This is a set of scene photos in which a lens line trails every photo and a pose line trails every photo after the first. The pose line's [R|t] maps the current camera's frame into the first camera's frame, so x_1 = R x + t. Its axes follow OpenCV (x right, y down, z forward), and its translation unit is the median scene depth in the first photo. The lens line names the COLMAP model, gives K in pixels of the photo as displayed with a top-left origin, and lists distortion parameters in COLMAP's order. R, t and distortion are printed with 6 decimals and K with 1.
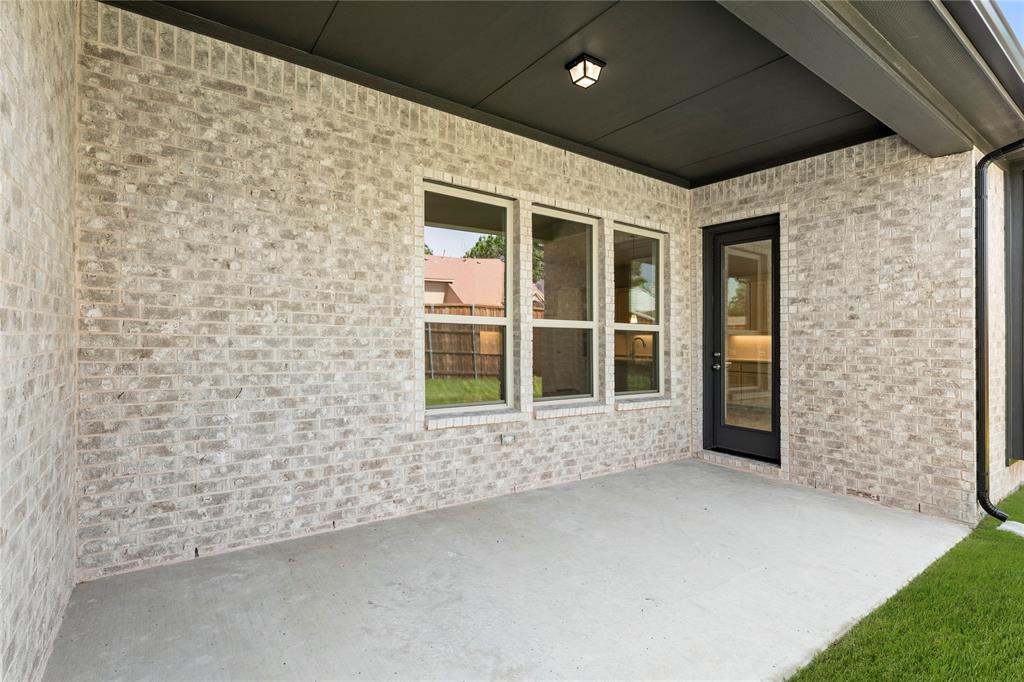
lens RADIAL K [[489.9, 0, 518.9], [0, 489.9, 340.4], [0, 0, 1]] dist [0.000210, 0.000003]
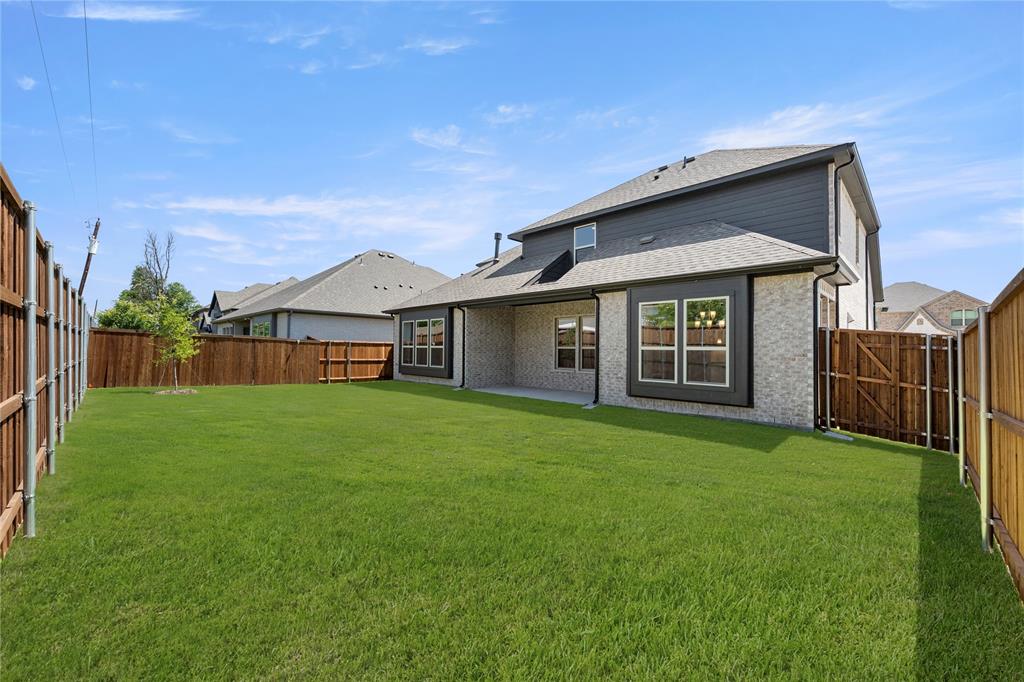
lens RADIAL K [[409.2, 0, 512.0], [0, 409.2, 341.0], [0, 0, 1]] dist [-0.000312, 0.000025]
pose [[0.159328, -0.054810, -0.985703, 3.349786], [-0.032387, 0.997630, -0.060708, 0.132725], [0.986694, 0.041596, 0.157176, -0.035280]]
